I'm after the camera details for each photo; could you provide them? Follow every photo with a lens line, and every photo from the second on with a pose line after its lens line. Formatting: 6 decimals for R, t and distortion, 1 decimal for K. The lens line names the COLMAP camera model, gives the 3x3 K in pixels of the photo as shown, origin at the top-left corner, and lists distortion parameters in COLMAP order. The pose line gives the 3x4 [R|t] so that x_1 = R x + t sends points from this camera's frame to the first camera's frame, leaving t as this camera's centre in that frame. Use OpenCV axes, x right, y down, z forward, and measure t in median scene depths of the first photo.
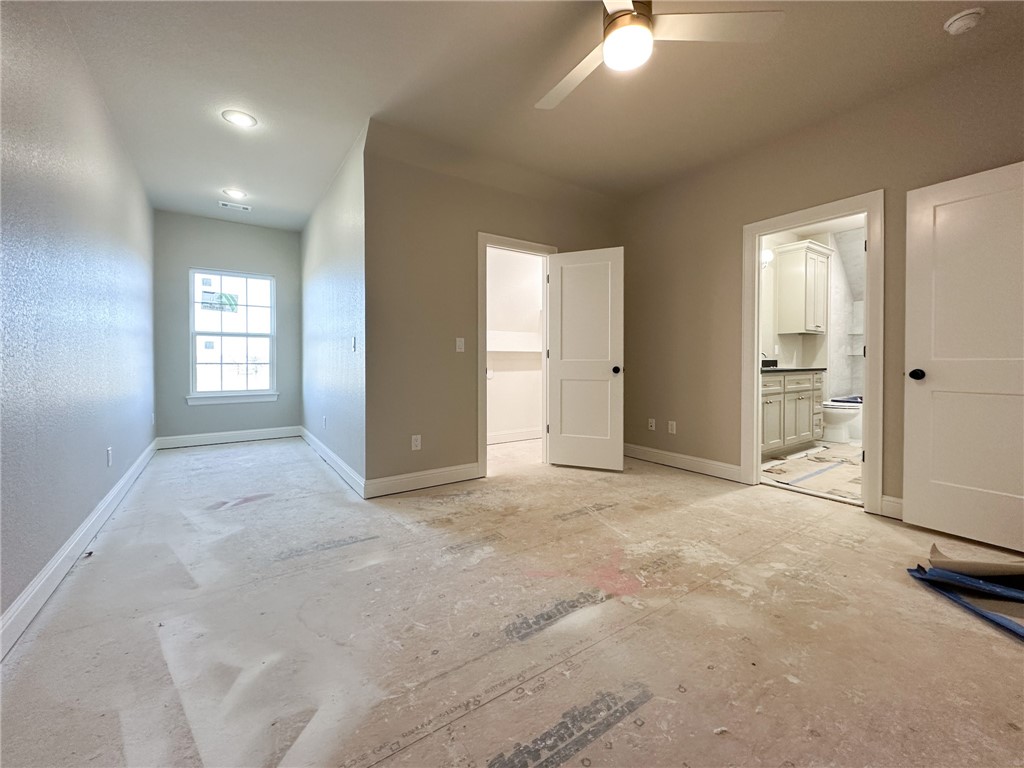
lens RADIAL K [[410.0, 0, 510.4], [0, 410.0, 364.7], [0, 0, 1]] dist [0.000681, 0.000072]
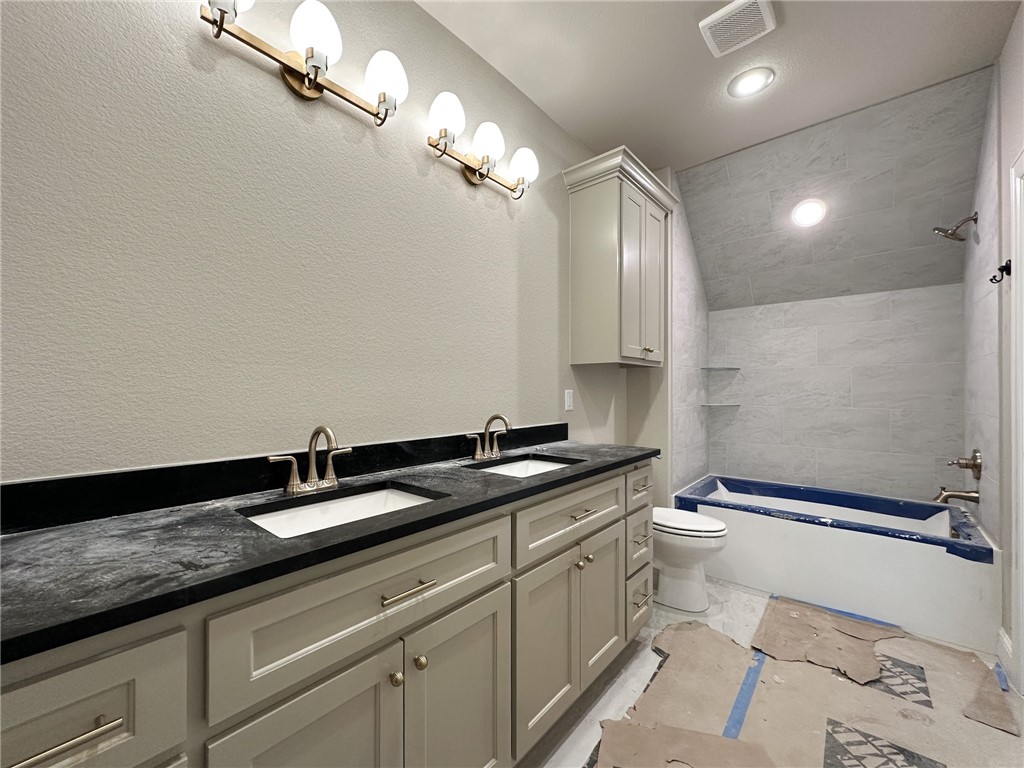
lens RADIAL K [[409.2, 0, 512.0], [0, 409.2, 384.0], [0, 0, 1]] dist [-0.000346, 0.000010]
pose [[0.966529, 0.005967, 0.256488, 0.473478], [-0.000418, 0.999765, -0.021682, -0.043860], [-0.256557, 0.020849, 0.966304, 0.580183]]
